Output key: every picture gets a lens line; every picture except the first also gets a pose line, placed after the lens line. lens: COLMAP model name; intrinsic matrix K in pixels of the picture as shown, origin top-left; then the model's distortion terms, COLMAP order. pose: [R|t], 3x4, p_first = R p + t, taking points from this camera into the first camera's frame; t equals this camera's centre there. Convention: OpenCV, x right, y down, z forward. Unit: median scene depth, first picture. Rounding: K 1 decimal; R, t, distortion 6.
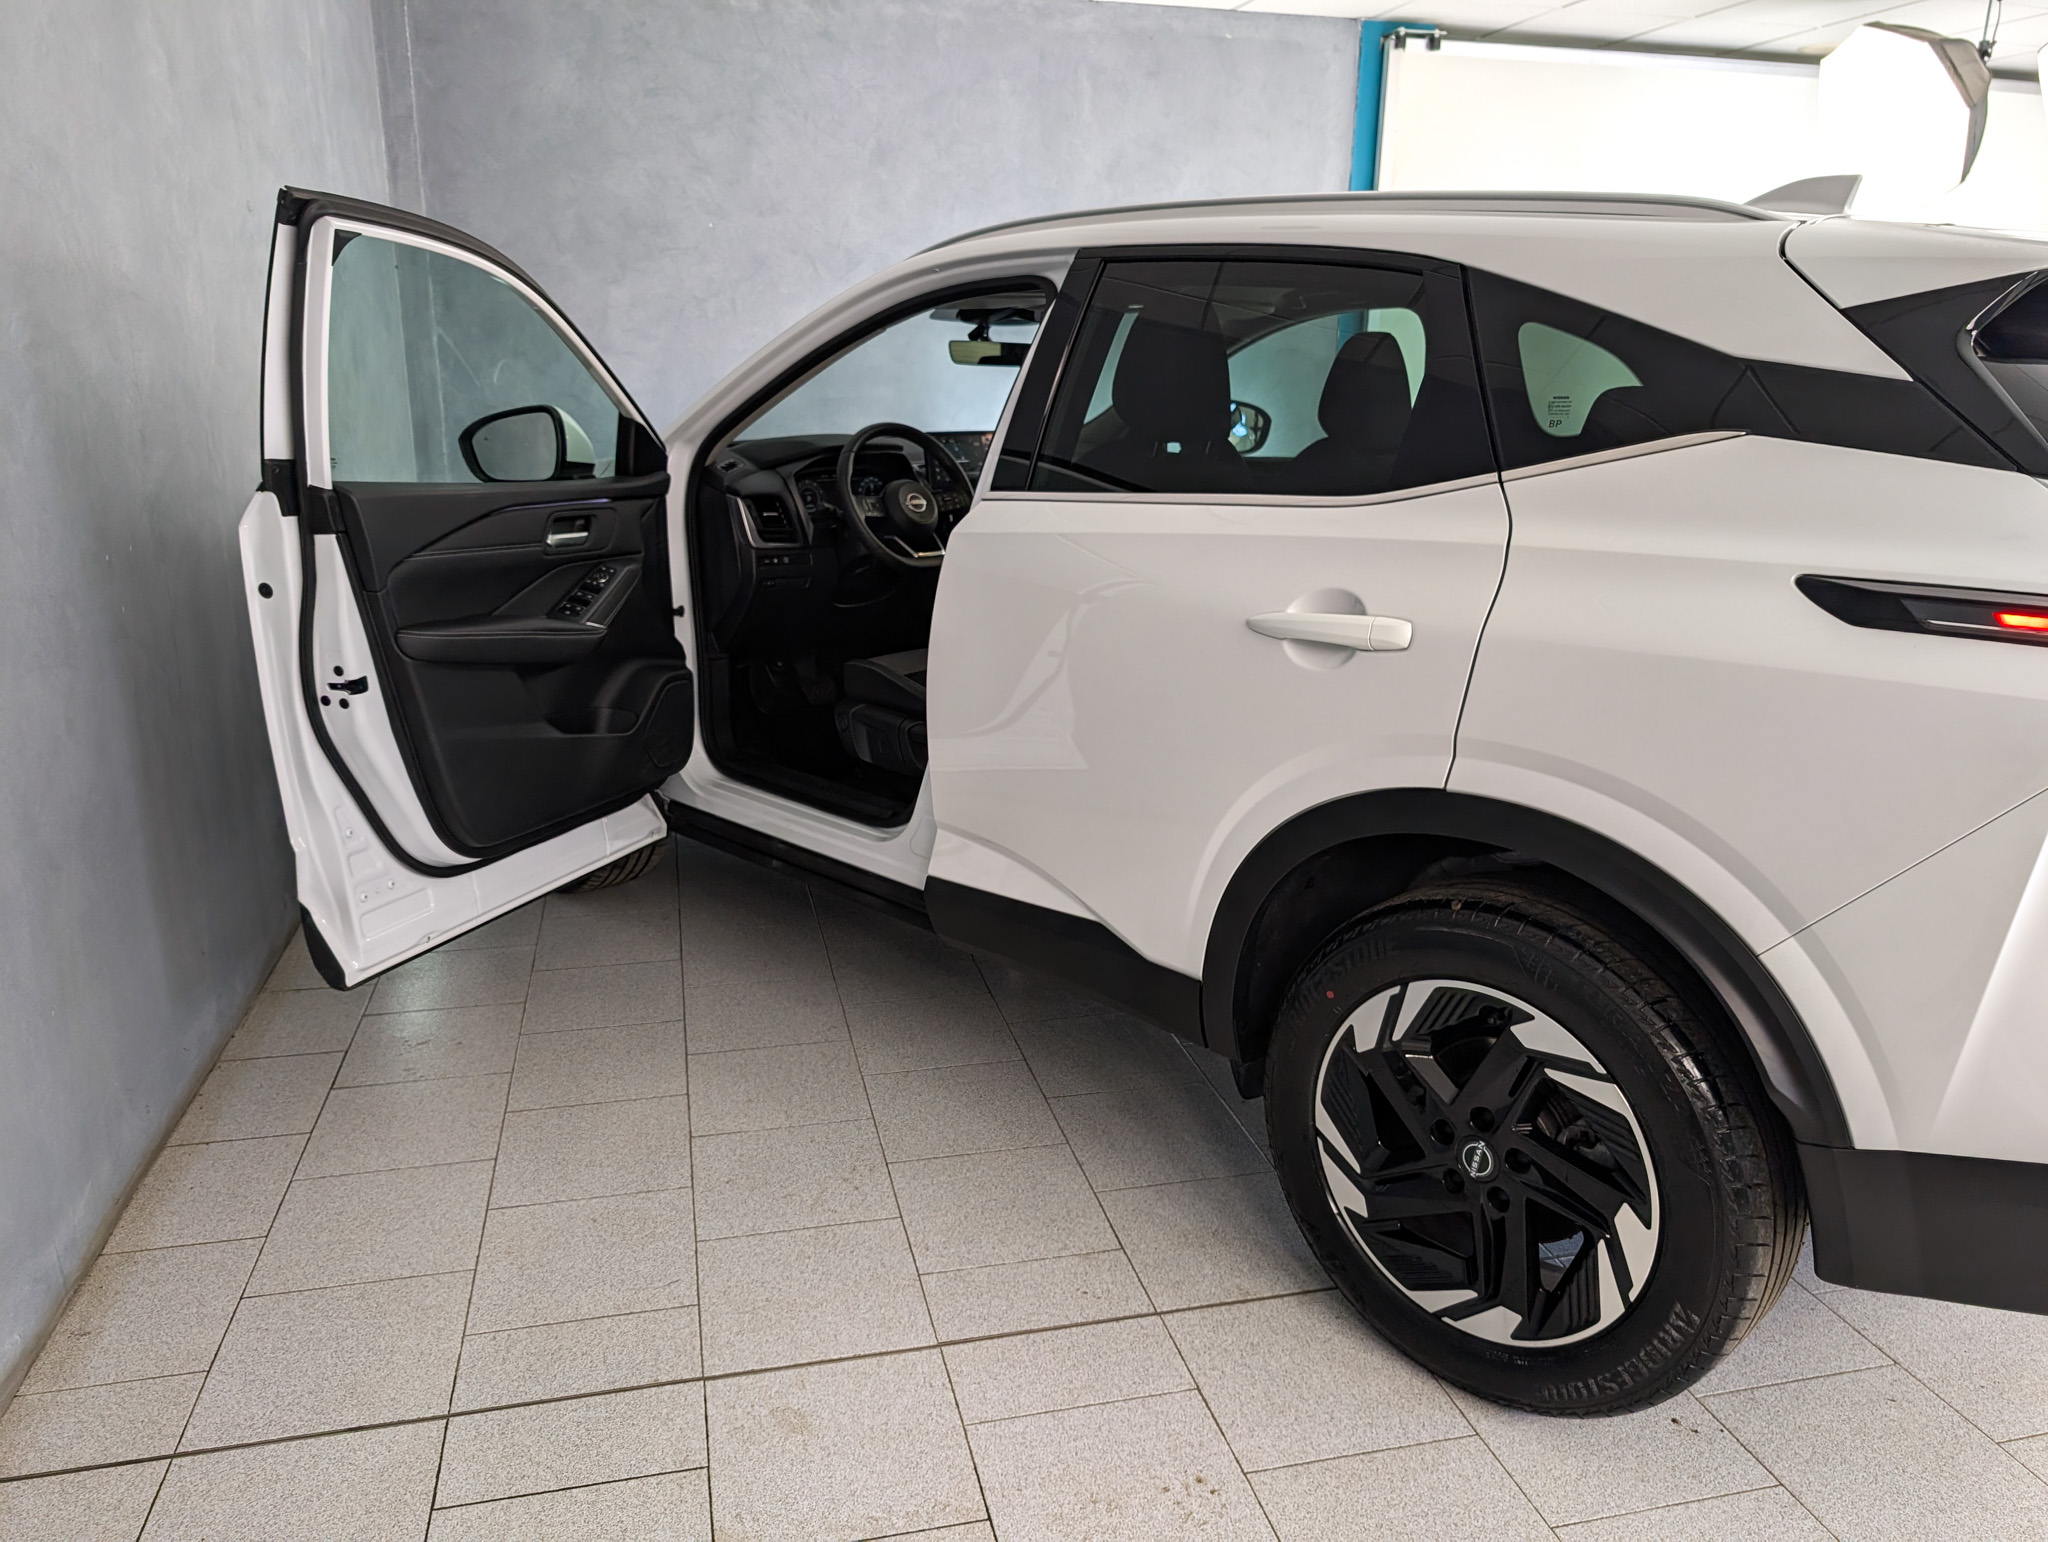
lens RADIAL K [[1459.7, 0, 1024.0], [0, 1459.7, 771.0], [0, 0, 1]] dist [0.070450, -0.165311]
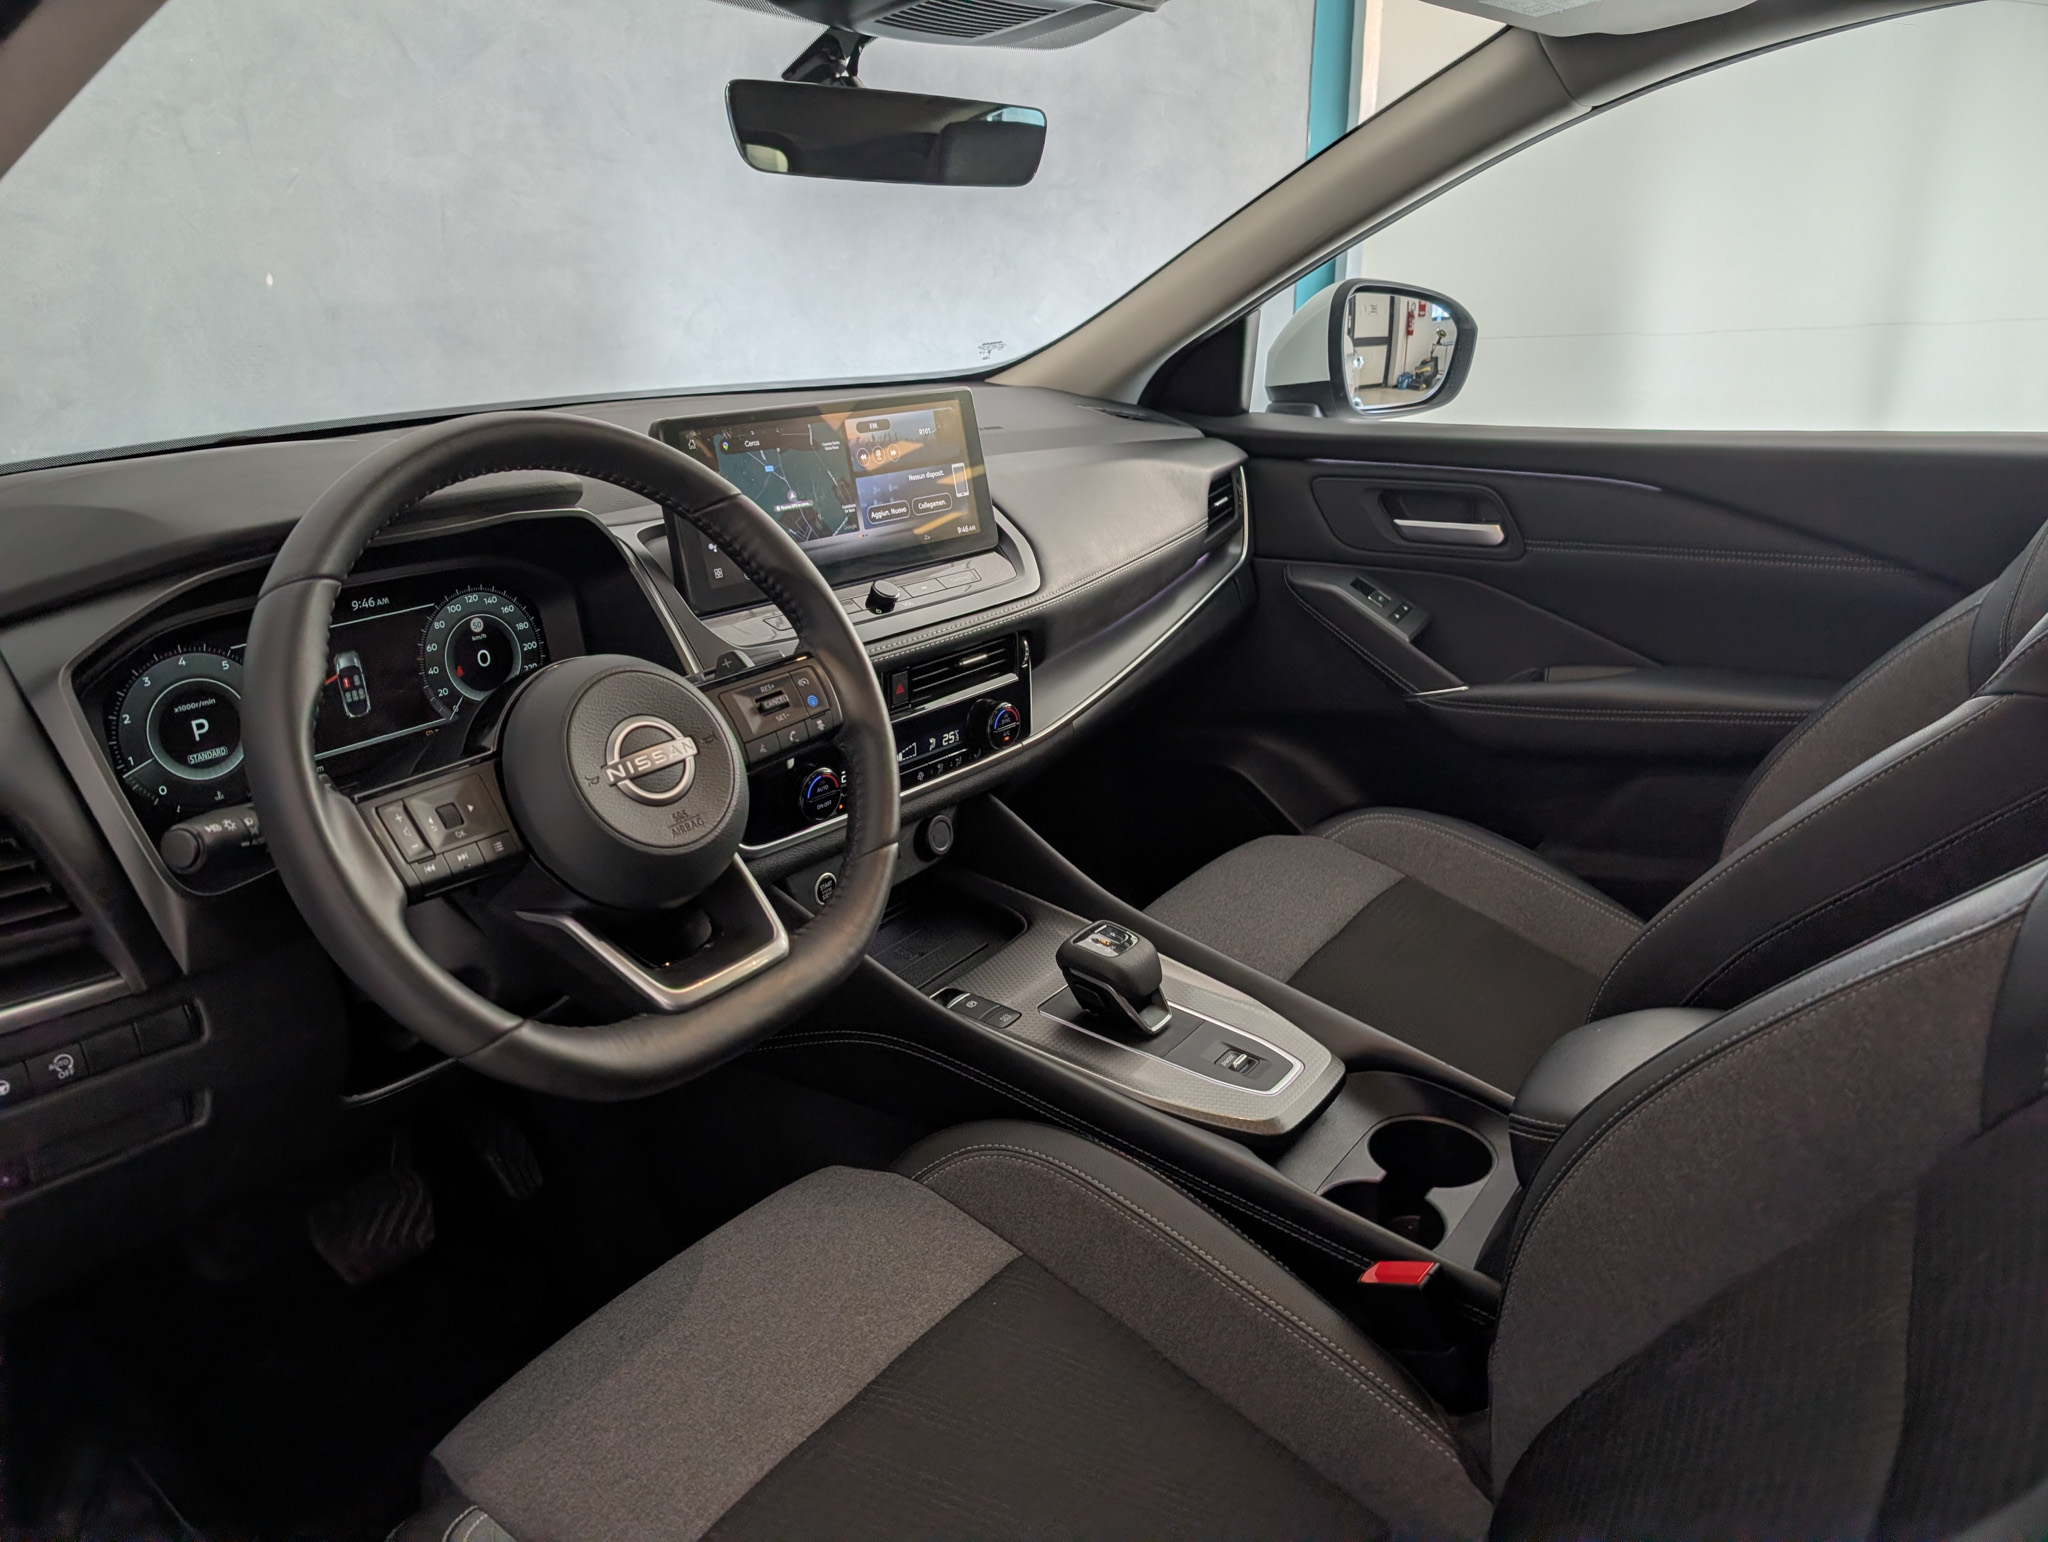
lens RADIAL K [[1459.7, 0, 1024.0], [0, 1459.7, 771.0], [0, 0, 1]] dist [0.070450, -0.165311]
pose [[0.982316, -0.071840, 0.172902, -0.056695], [0.059419, 0.995337, 0.075980, -0.198325], [-0.177554, -0.064363, 0.982004, 0.772850]]
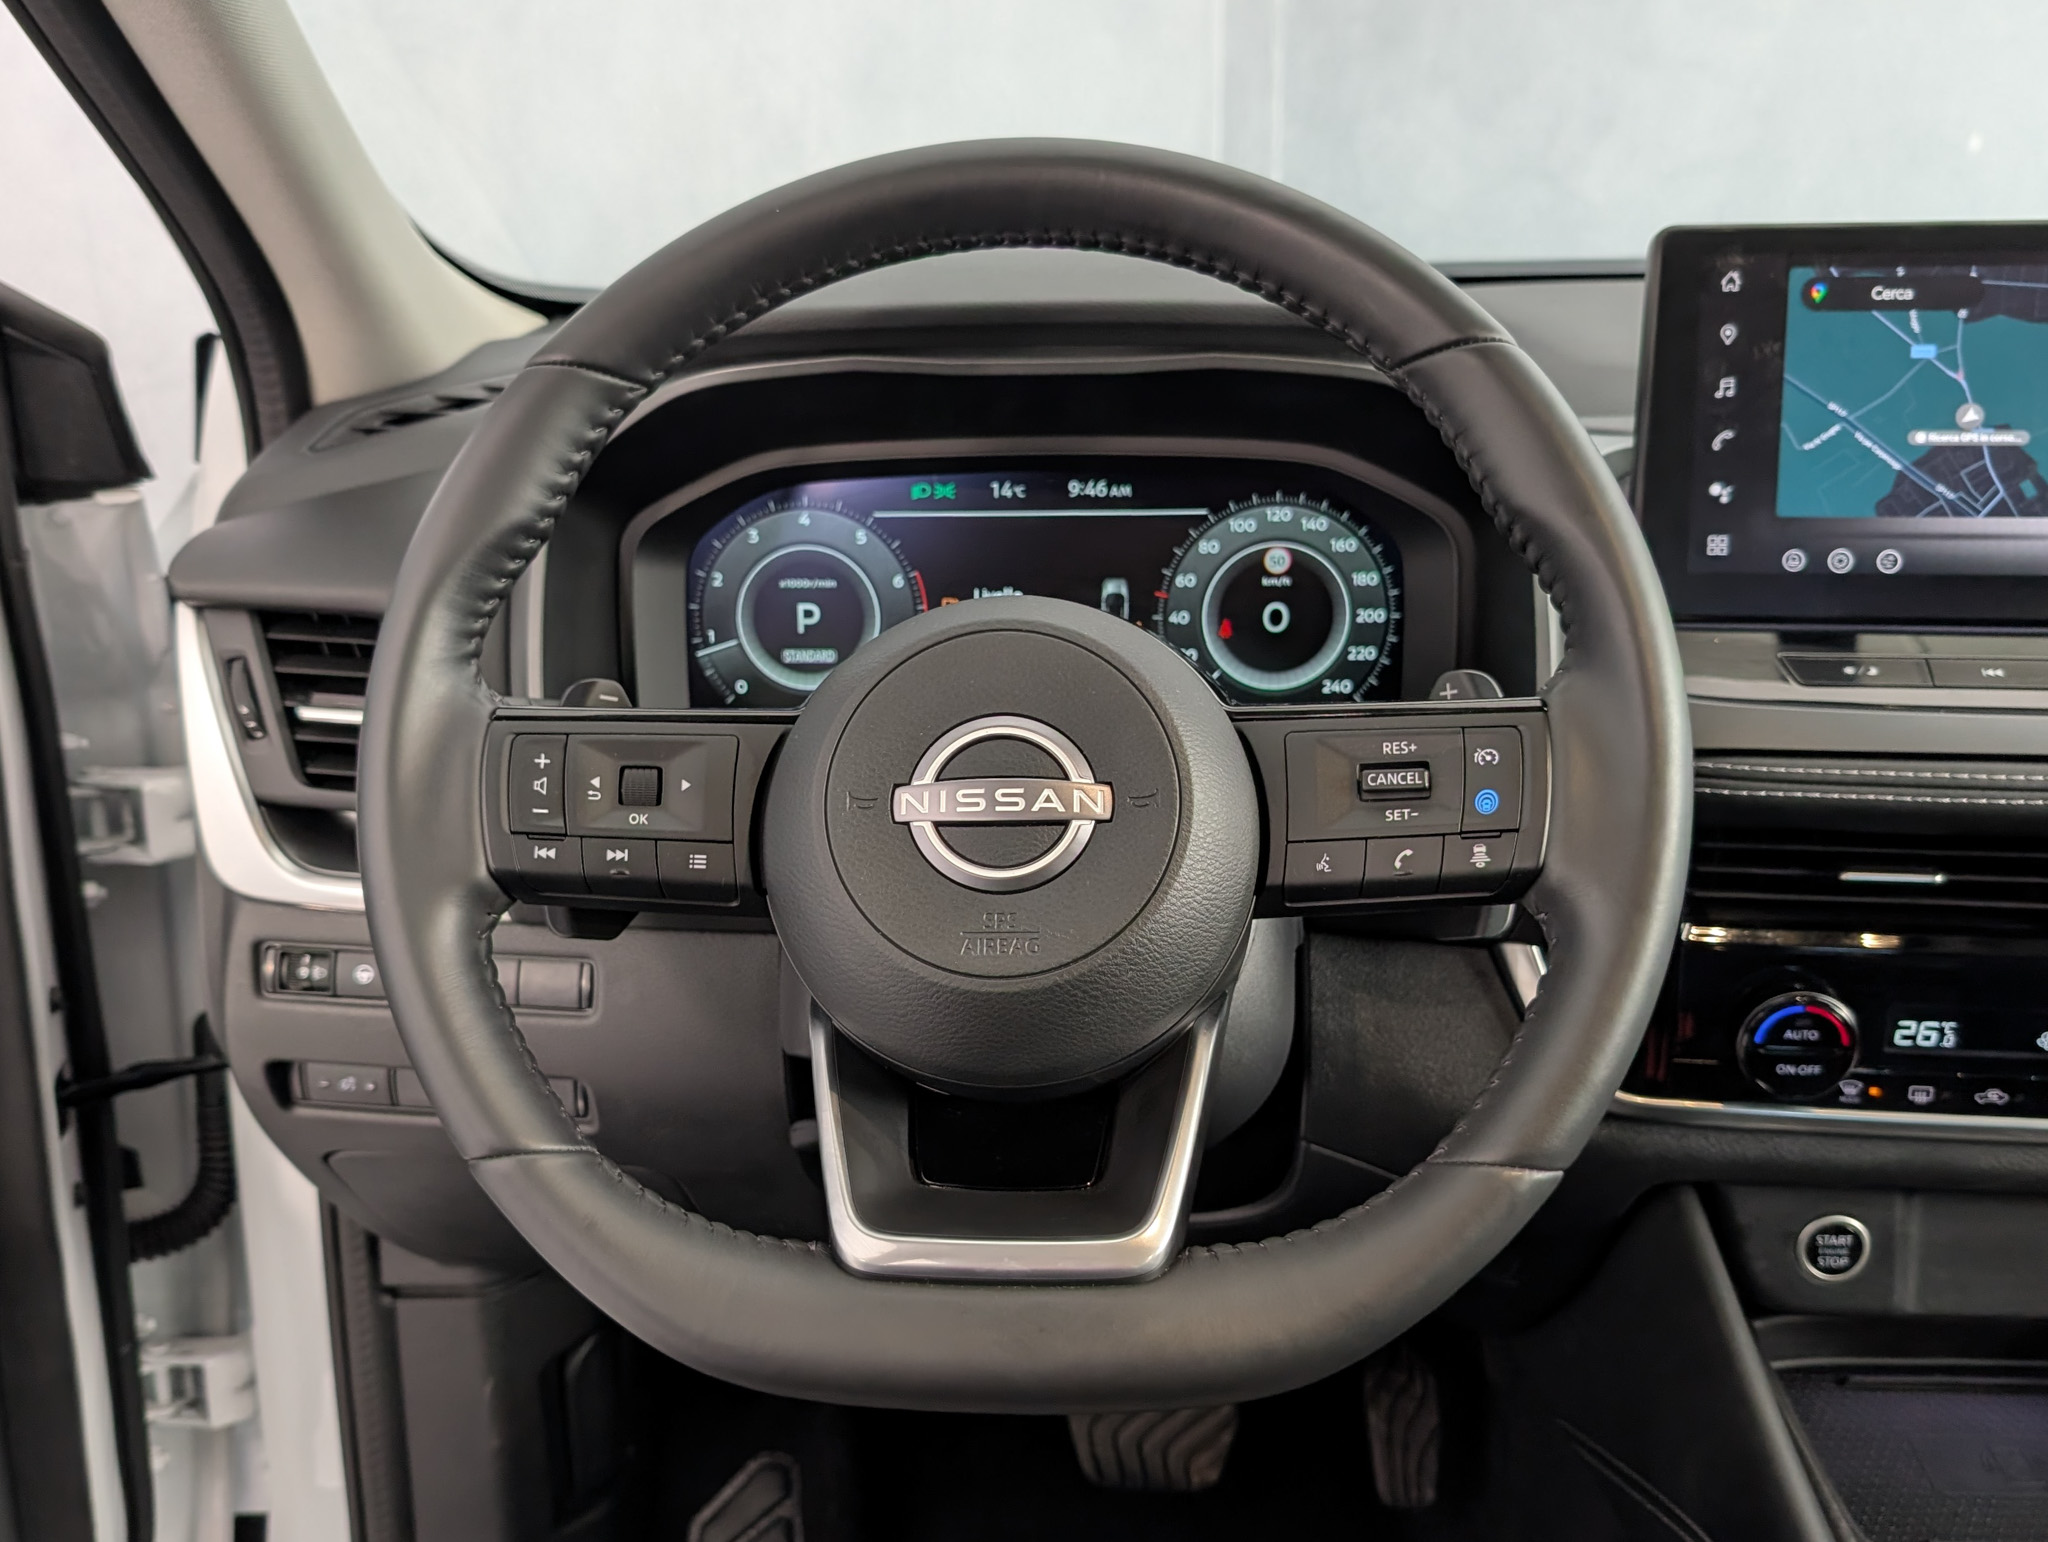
lens RADIAL K [[1943.6, 0, 970.5], [0, 1943.6, 799.9], [0, 0, 1]] dist [-0.013991, 0.001560]
pose [[0.663495, 0.206196, -0.719206, 0.039287], [-0.176618, 0.977271, 0.117247, -0.204476], [0.727036, 0.049232, 0.684832, 0.902631]]
